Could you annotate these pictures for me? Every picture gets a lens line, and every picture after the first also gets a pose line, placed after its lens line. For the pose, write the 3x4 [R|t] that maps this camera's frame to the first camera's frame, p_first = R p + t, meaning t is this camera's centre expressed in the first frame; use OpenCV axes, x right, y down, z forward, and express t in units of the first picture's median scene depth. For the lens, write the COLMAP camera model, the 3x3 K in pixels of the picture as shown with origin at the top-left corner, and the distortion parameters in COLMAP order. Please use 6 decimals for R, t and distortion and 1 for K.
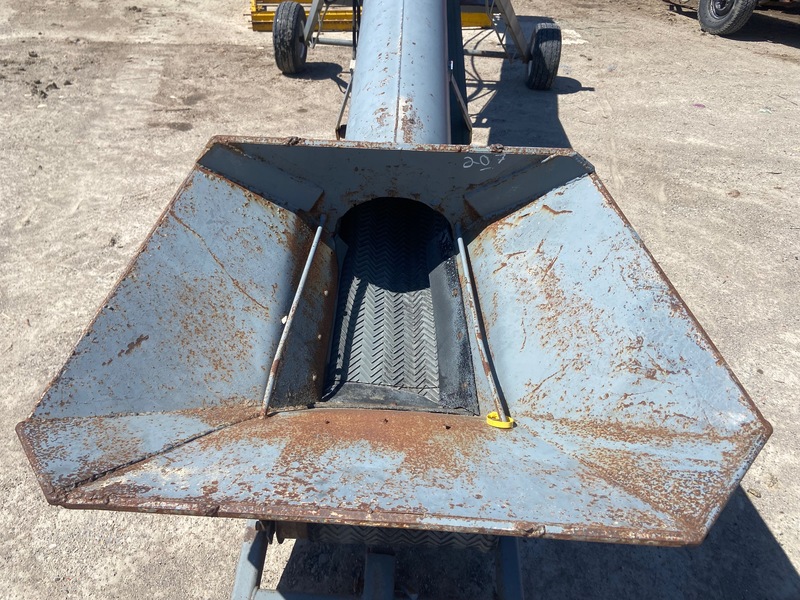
lens RADIAL K [[604.0, 0, 394.0], [0, 604.0, 295.7], [0, 0, 1]] dist [0.100451, -0.094655]
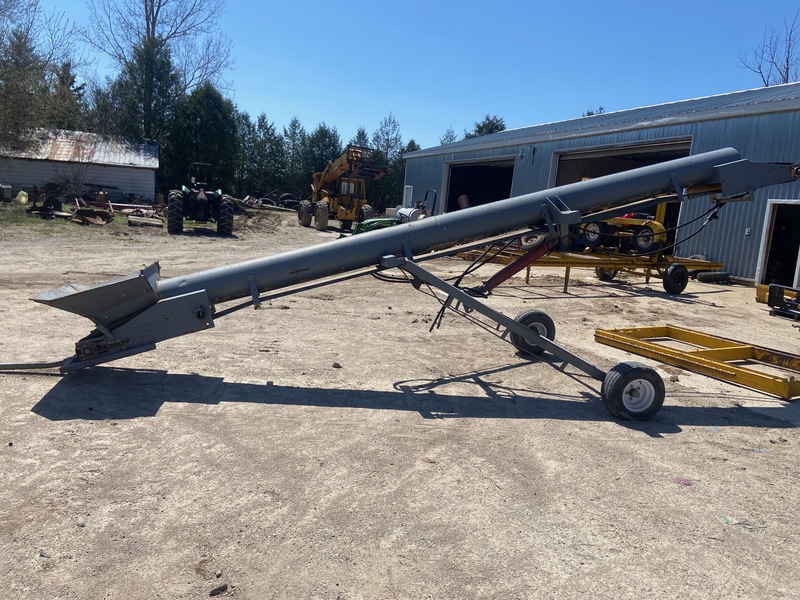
lens RADIAL K [[604.0, 0, 398.7], [0, 604.0, 295.4], [0, 0, 1]] dist [0.100451, -0.094655]
pose [[0.275610, 0.131627, -0.952215, 1.583078], [-0.604819, 0.793677, -0.065347, -0.302320], [0.747150, 0.593928, 0.298356, 0.427092]]
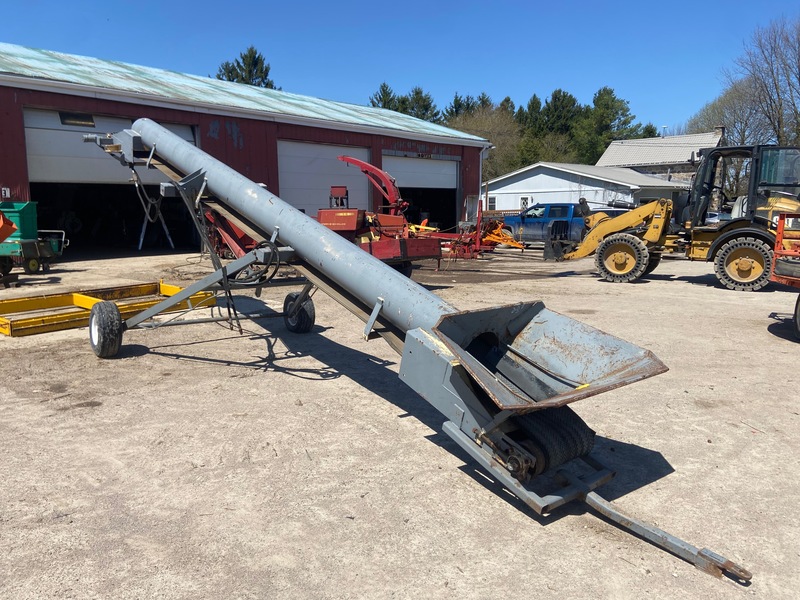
lens RADIAL K [[604.0, 0, 398.0], [0, 604.0, 294.0], [0, 0, 1]] dist [0.100451, -0.094655]
pose [[0.747357, -0.121448, 0.653229, -0.739580], [0.388809, 0.877180, -0.281750, 0.098467], [-0.538781, 0.464548, 0.702787, -0.222130]]
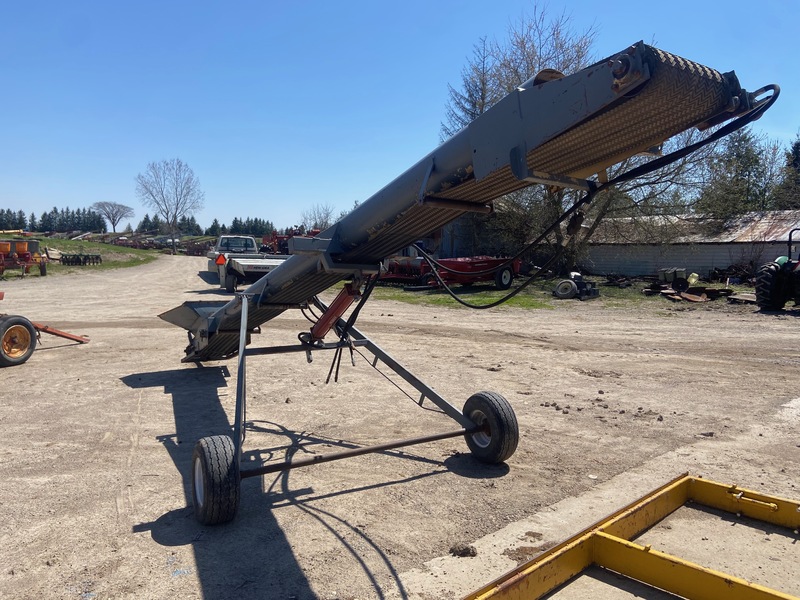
lens RADIAL K [[604.0, 0, 397.3], [0, 604.0, 299.4], [0, 0, 1]] dist [0.100451, -0.094655]
pose [[-0.831545, -0.003480, -0.555447, 0.679293], [-0.351725, 0.777258, 0.521689, -1.467985], [0.429910, 0.629173, -0.647549, 2.067803]]
